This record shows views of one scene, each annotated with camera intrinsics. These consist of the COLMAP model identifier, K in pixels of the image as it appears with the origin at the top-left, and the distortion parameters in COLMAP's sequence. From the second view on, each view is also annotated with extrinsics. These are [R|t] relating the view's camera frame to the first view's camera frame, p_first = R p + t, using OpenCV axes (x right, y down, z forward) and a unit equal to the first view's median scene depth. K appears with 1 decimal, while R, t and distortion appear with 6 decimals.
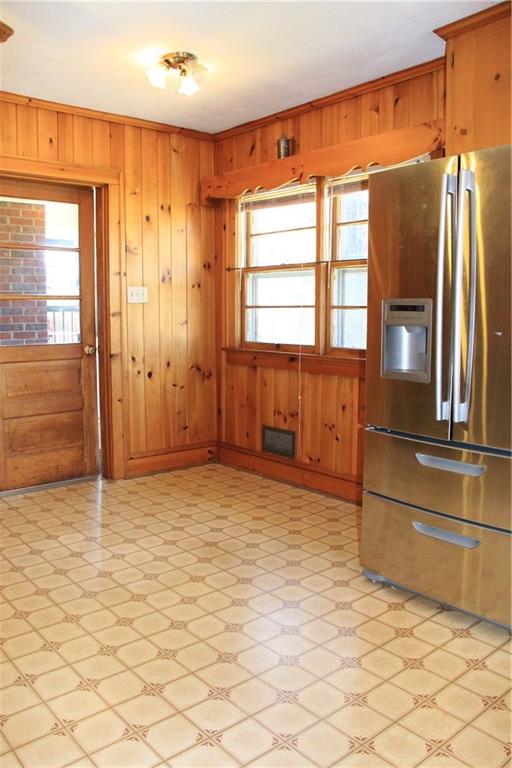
lens RADIAL K [[632.0, 0, 255.7], [0, 632.0, 392.5], [0, 0, 1]] dist [-0.181617, 0.153289]
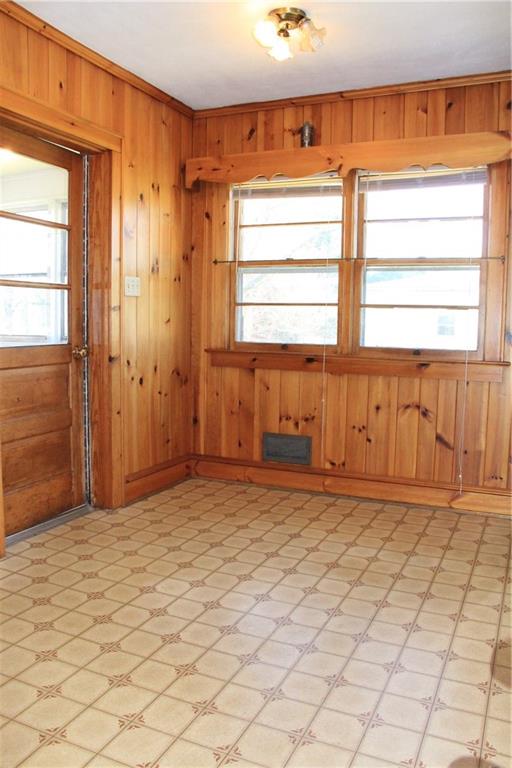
lens RADIAL K [[632.0, 0, 255.7], [0, 632.0, 392.5], [0, 0, 1]] dist [-0.181617, 0.153289]
pose [[0.906419, -0.035686, 0.420869, -0.406395], [0.040024, 0.999198, -0.001476, -0.005905], [-0.420478, 0.018183, 0.907120, 0.175704]]
